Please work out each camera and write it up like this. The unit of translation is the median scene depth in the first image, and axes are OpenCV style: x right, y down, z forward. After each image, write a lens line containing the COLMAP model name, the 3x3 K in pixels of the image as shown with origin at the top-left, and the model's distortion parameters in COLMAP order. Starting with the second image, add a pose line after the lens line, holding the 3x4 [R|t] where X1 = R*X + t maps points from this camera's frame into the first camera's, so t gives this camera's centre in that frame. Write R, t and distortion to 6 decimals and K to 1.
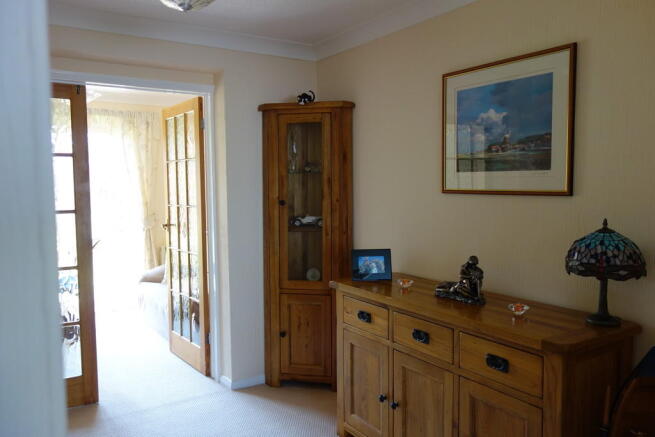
lens RADIAL K [[515.7, 0, 327.5], [0, 515.7, 218.5], [0, 0, 1]] dist [-0.009494, -0.005368]
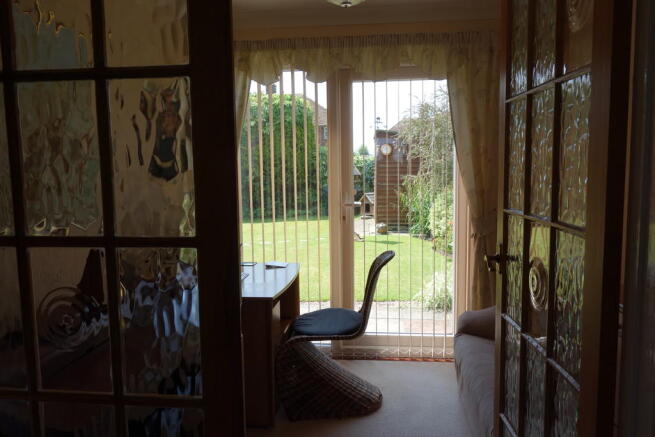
lens RADIAL K [[515.7, 0, 327.5], [0, 515.7, 218.5], [0, 0, 1]] dist [-0.009494, -0.005368]
pose [[0.773832, 0.064817, -0.630065, -0.285254], [-0.032975, 0.997524, 0.062120, -0.070634], [0.632532, -0.027294, 0.774054, 1.053443]]
